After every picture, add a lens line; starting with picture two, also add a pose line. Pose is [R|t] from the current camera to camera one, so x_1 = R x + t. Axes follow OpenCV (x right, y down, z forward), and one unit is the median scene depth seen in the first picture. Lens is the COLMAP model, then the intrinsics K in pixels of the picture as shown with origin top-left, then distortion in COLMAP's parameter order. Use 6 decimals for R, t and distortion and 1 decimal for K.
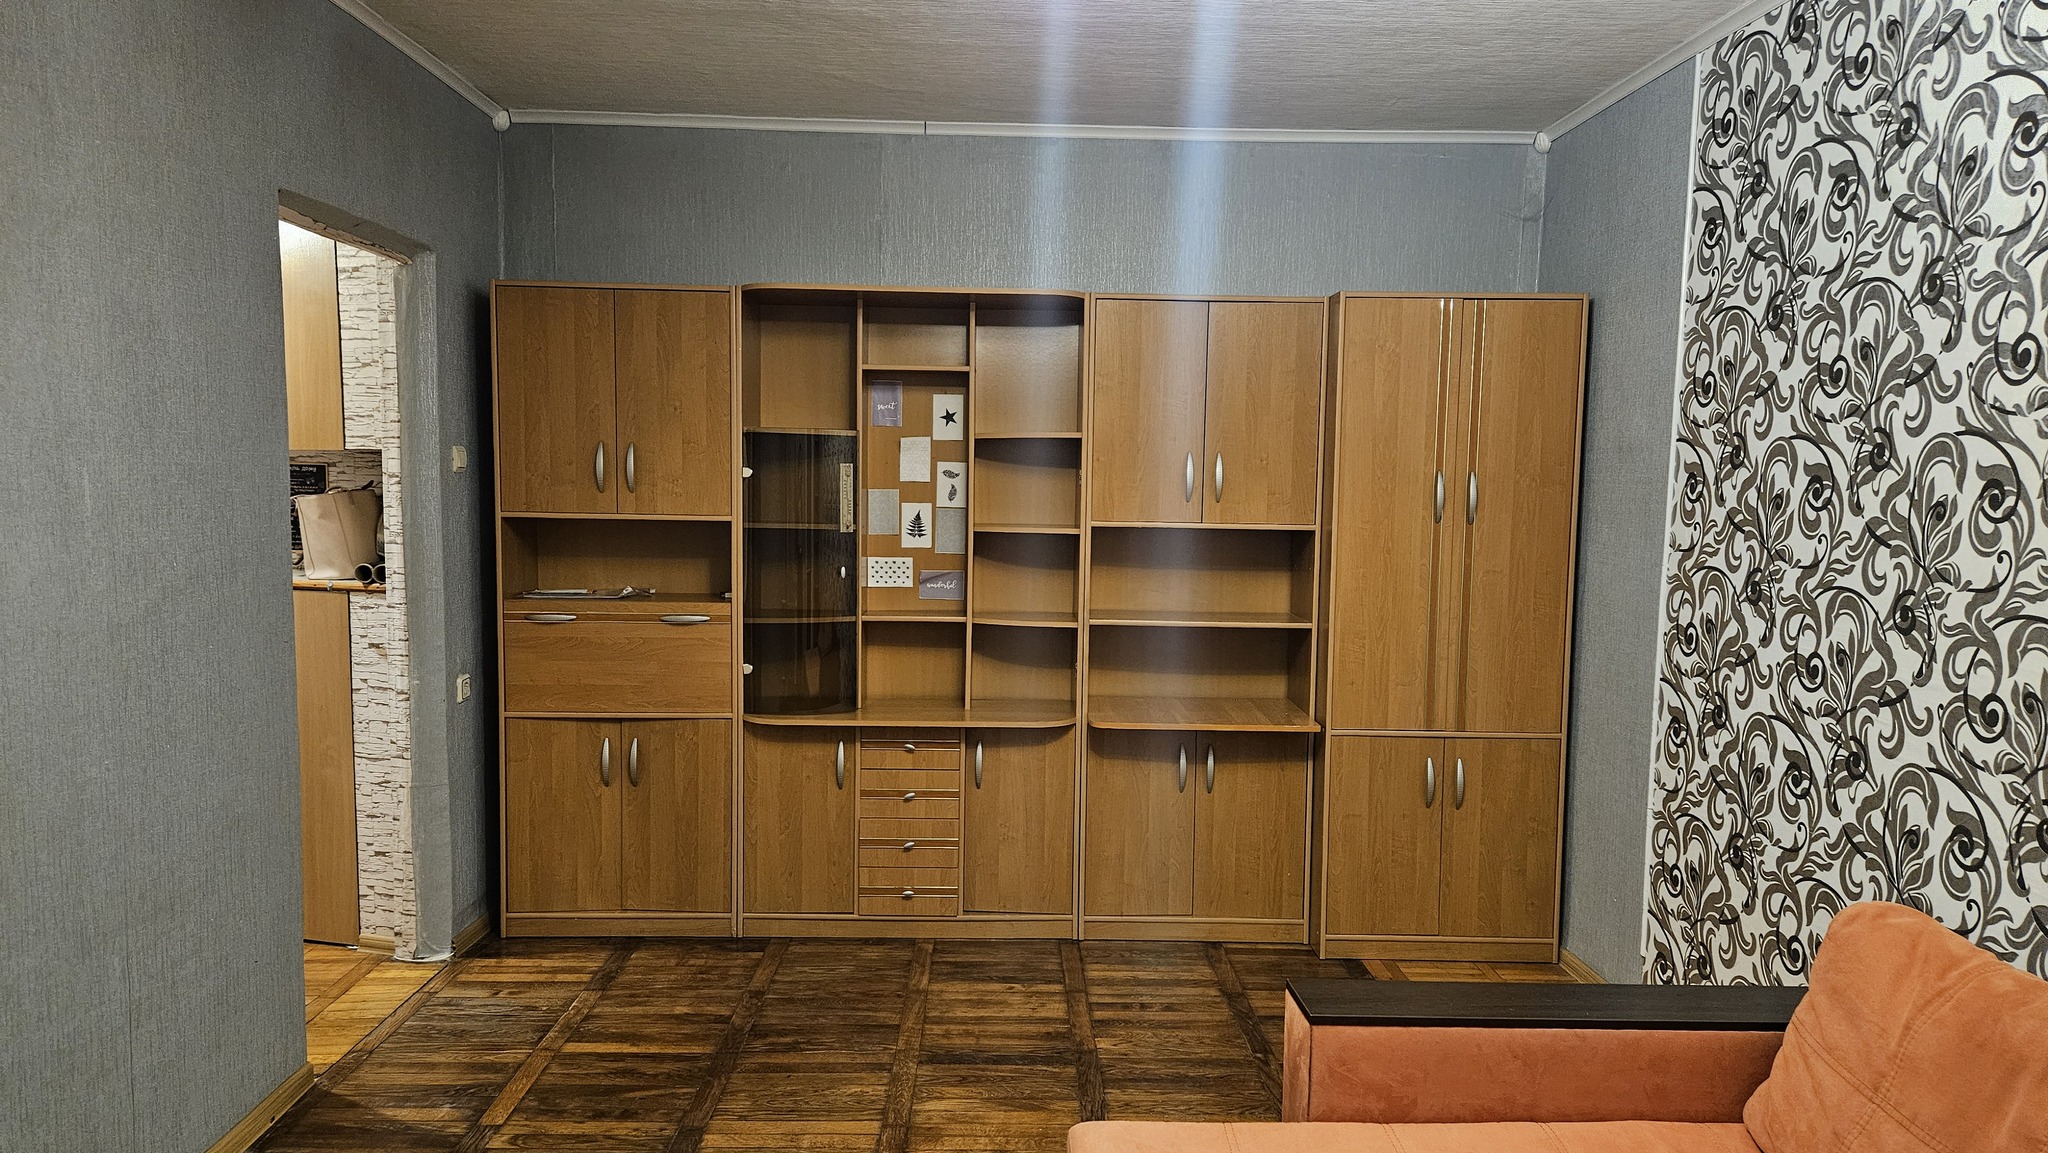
lens RADIAL K [[1364.3, 0, 1047.8], [0, 1364.3, 614.6], [0, 0, 1]] dist [0.070925, -0.059469]
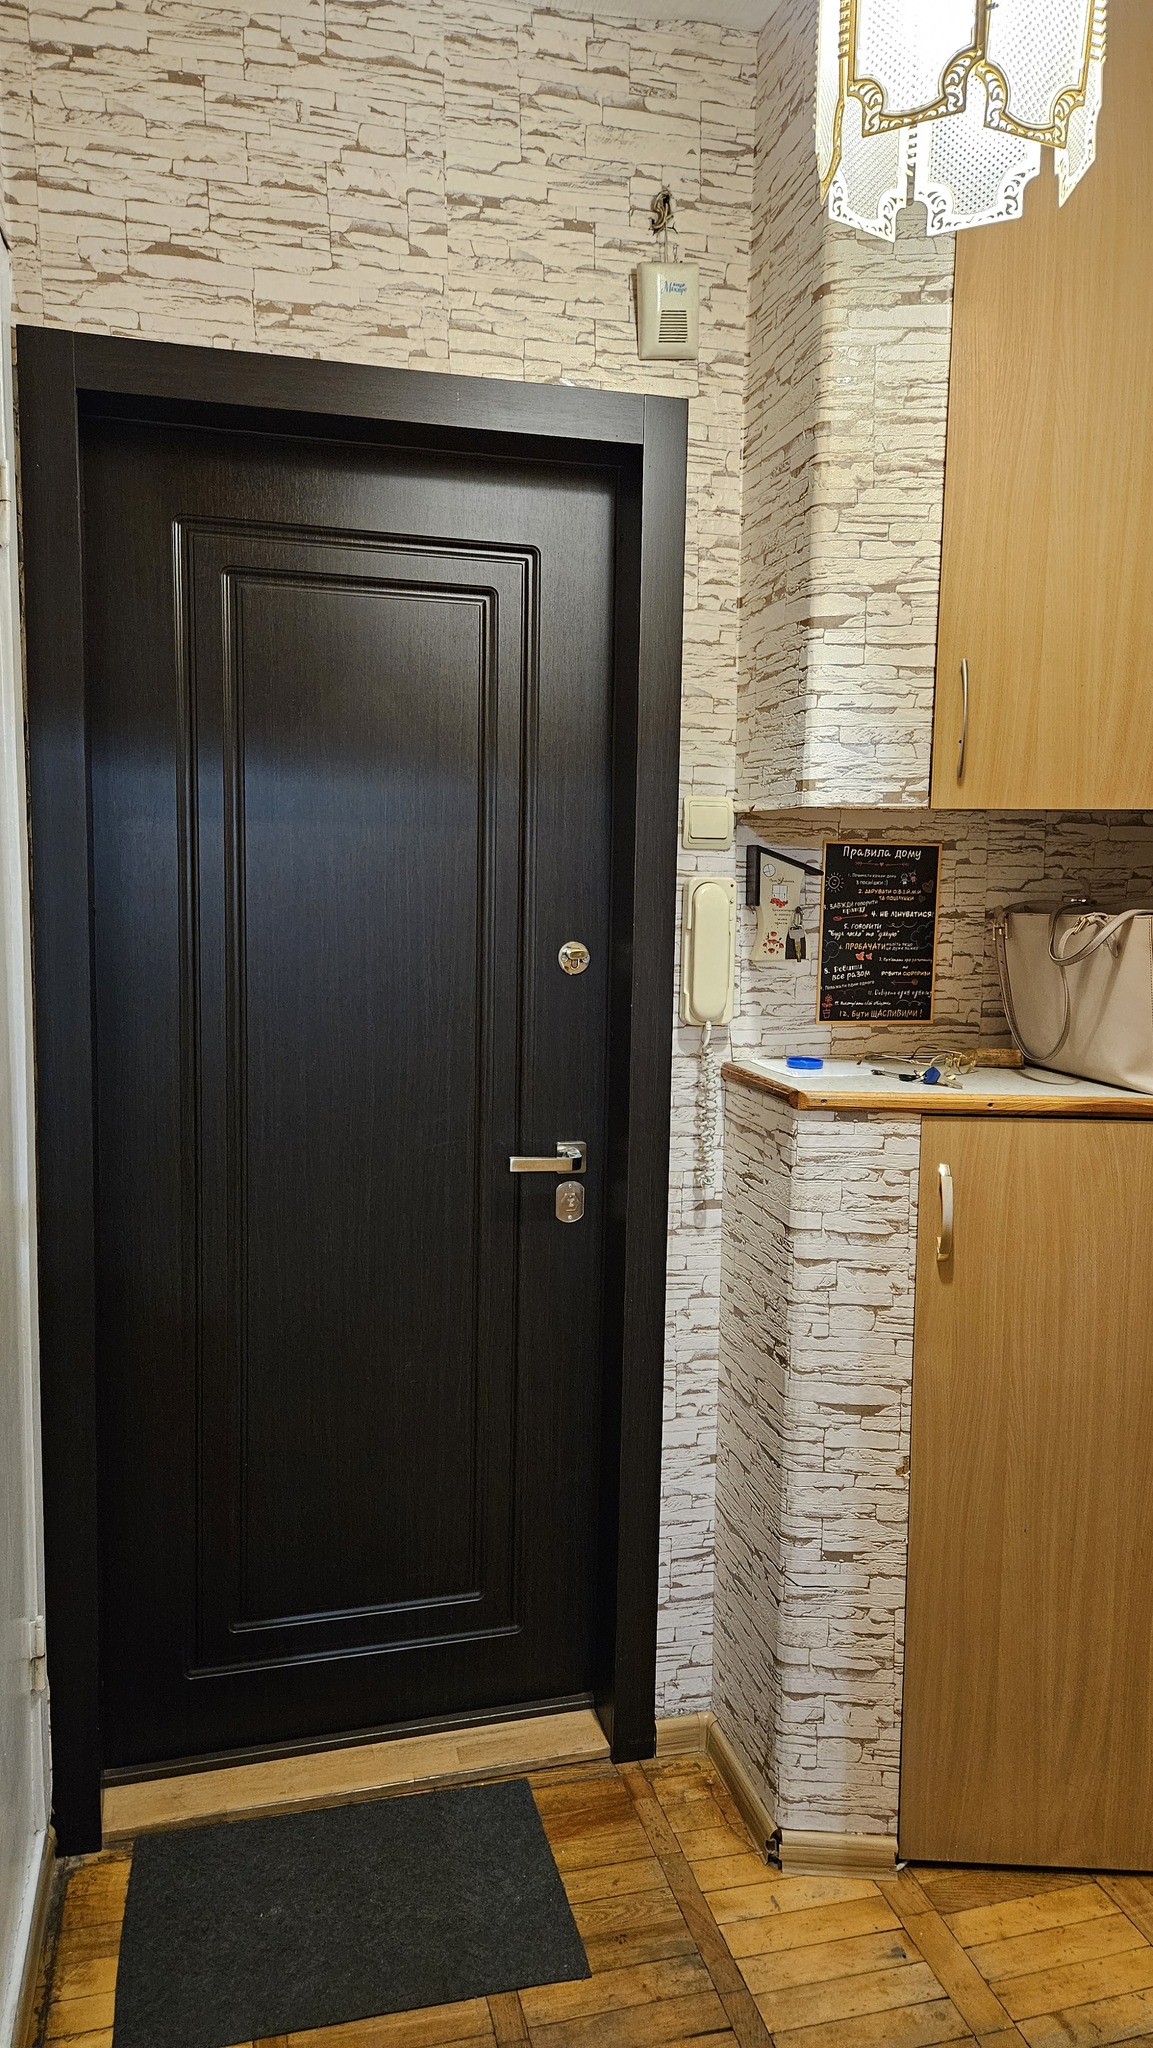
lens RADIAL K [[1364.3, 0, 581.0], [0, 1364.3, 1008.1], [0, 0, 1]] dist [0.070925, -0.059469]
pose [[0.974300, -0.028251, 0.223474, -0.888074], [0.026003, 0.999577, 0.012998, -0.070584], [-0.223746, -0.006853, 0.974623, 0.652340]]
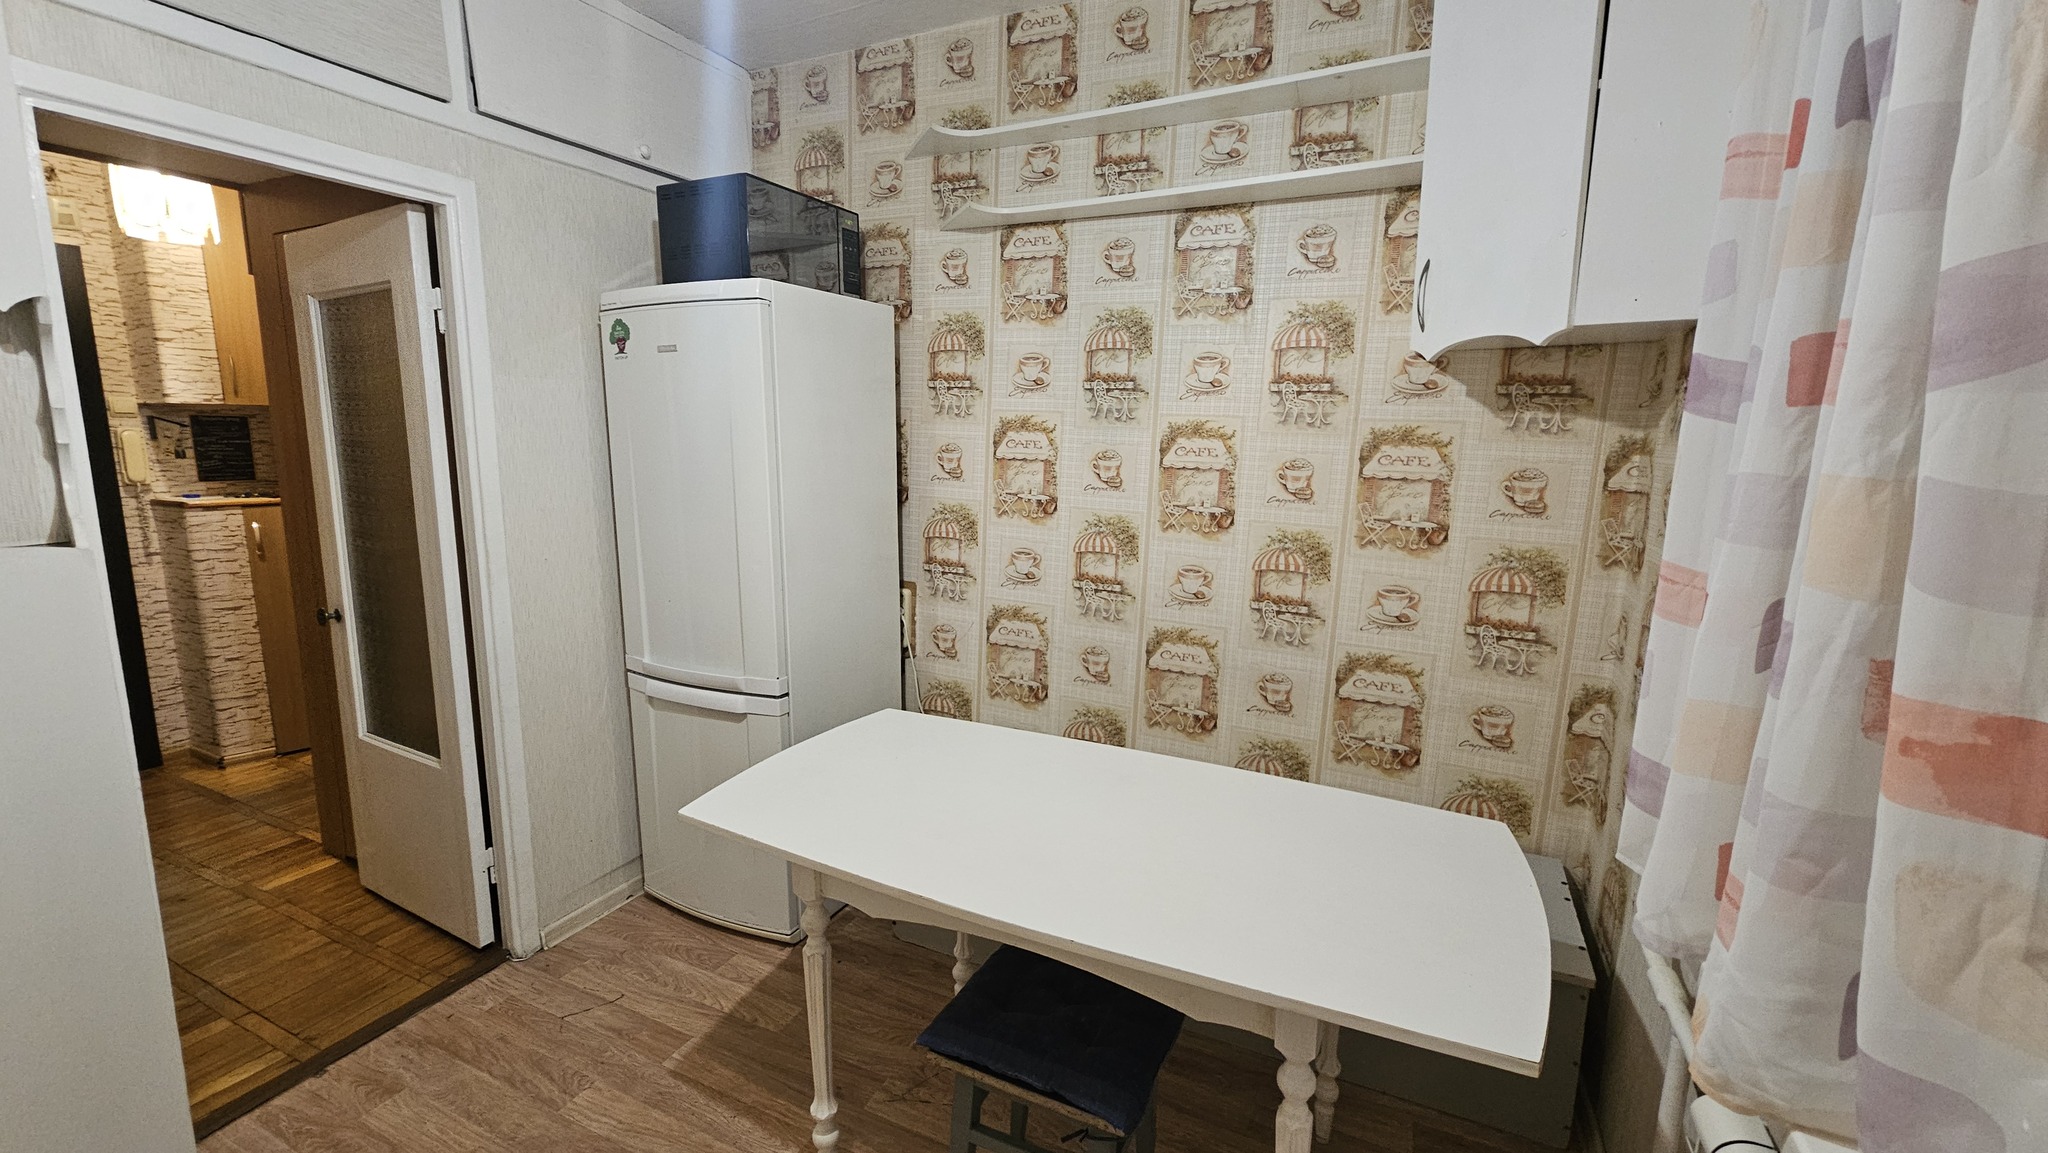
lens RADIAL K [[842.7, 0, 1015.3], [0, 842.7, 568.0], [0, 0, 1]] dist [-0.004319, 0.002176]
pose [[0.467252, -0.157222, 0.870033, -1.070341], [0.091059, 0.987386, 0.129525, 0.001019], [-0.879422, 0.018704, 0.475675, -0.060690]]
